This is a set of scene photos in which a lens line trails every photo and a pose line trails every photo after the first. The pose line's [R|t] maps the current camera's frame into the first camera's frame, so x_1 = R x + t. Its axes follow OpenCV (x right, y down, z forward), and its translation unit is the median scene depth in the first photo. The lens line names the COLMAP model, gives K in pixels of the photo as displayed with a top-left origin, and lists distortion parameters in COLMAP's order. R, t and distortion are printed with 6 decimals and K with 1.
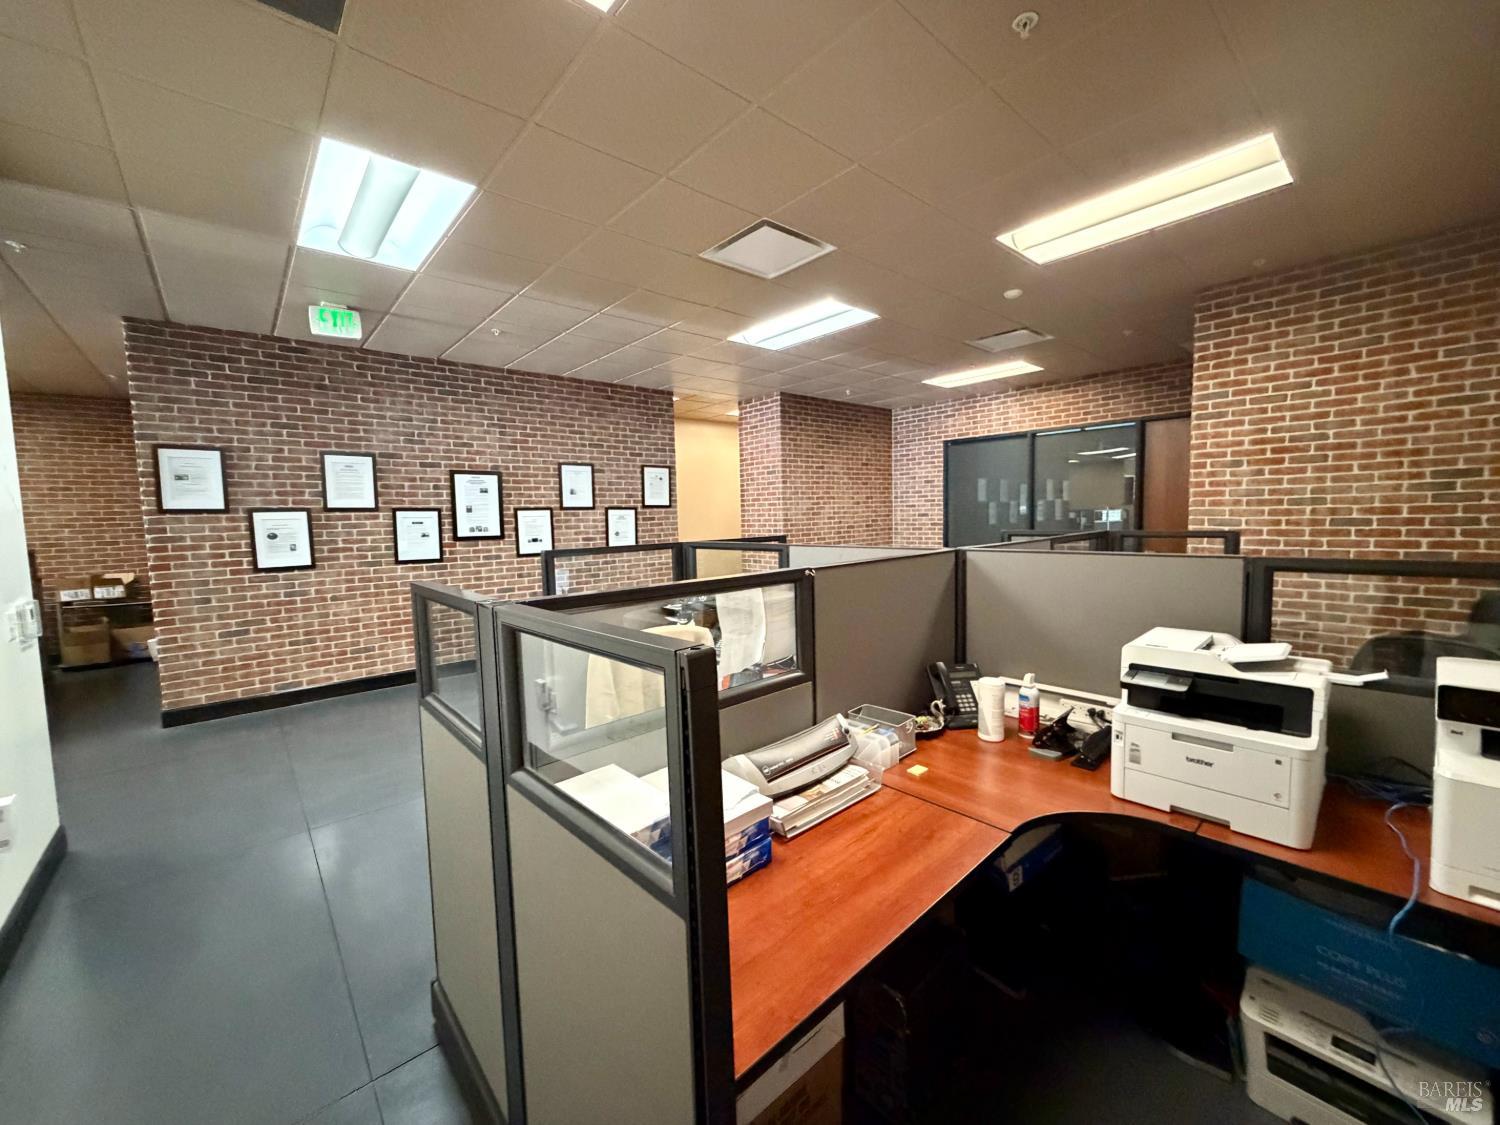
lens RADIAL K [[592.1, 0, 729.4], [0, 592.1, 556.4], [0, 0, 1]] dist [0.000146, 0.000044]
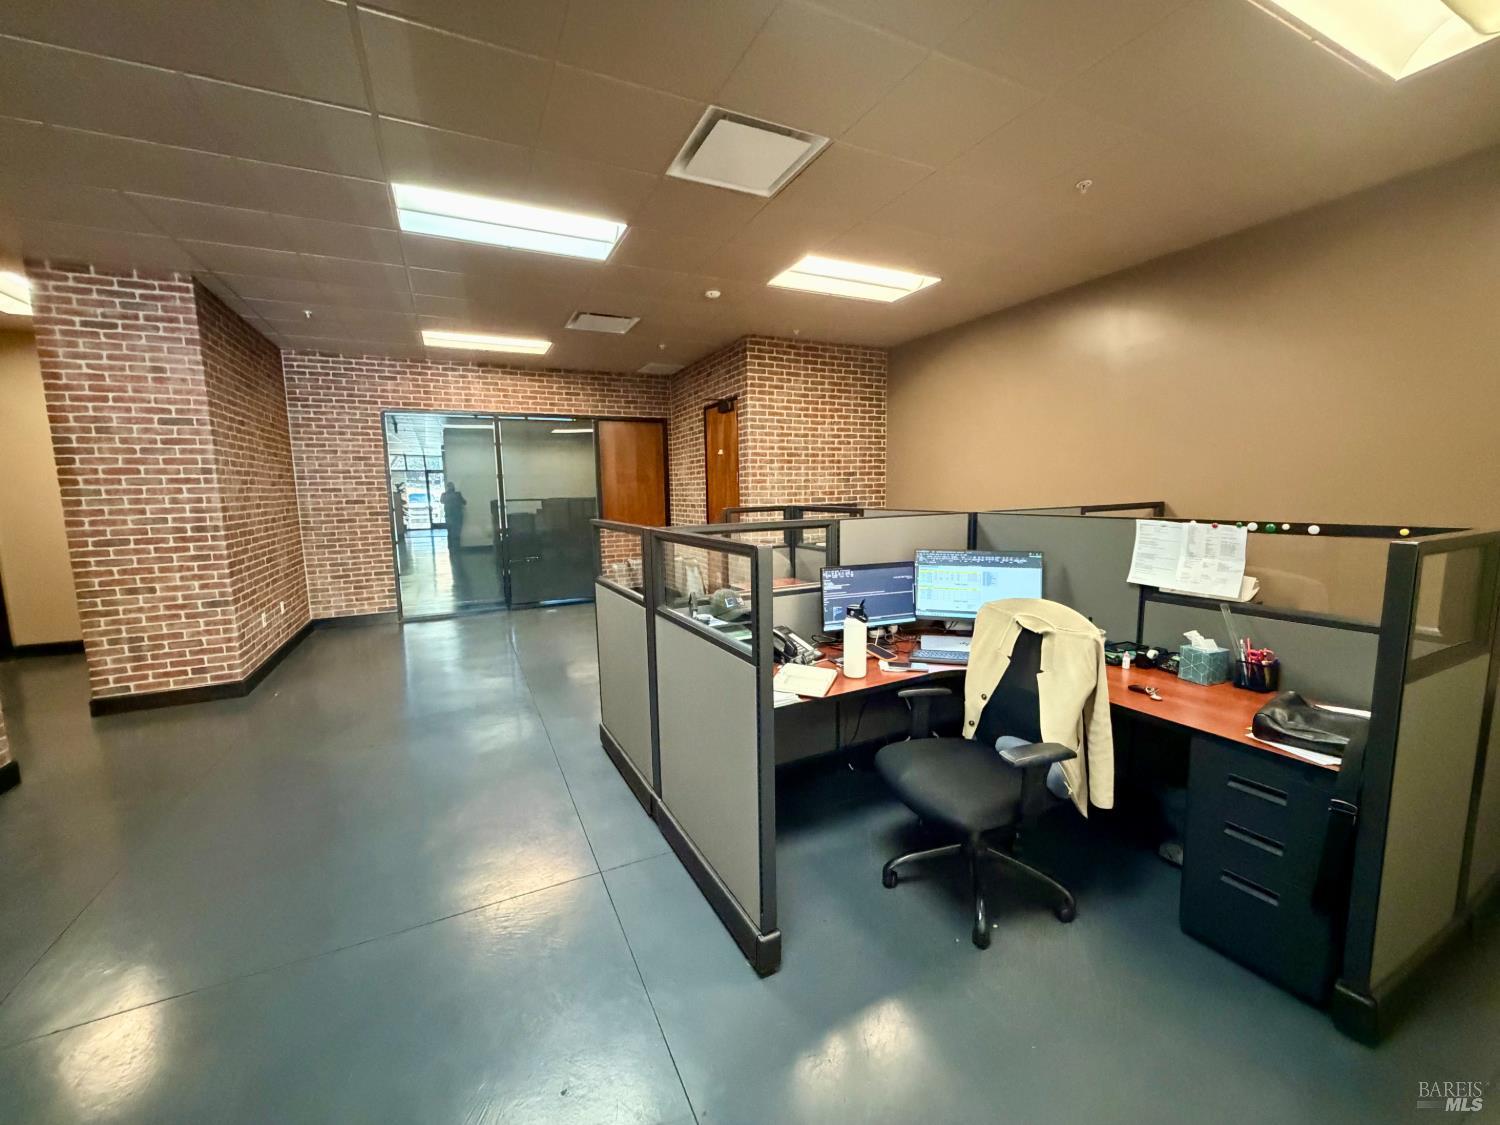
lens RADIAL K [[602.7, 0, 750.0], [0, 602.7, 562.5], [0, 0, 1]] dist [0.000464, 0.000053]
pose [[0.240176, -0.098695, 0.965699, -0.673715], [0.082493, 0.993295, 0.080999, -0.032608], [-0.967218, 0.060209, 0.246707, 0.719818]]
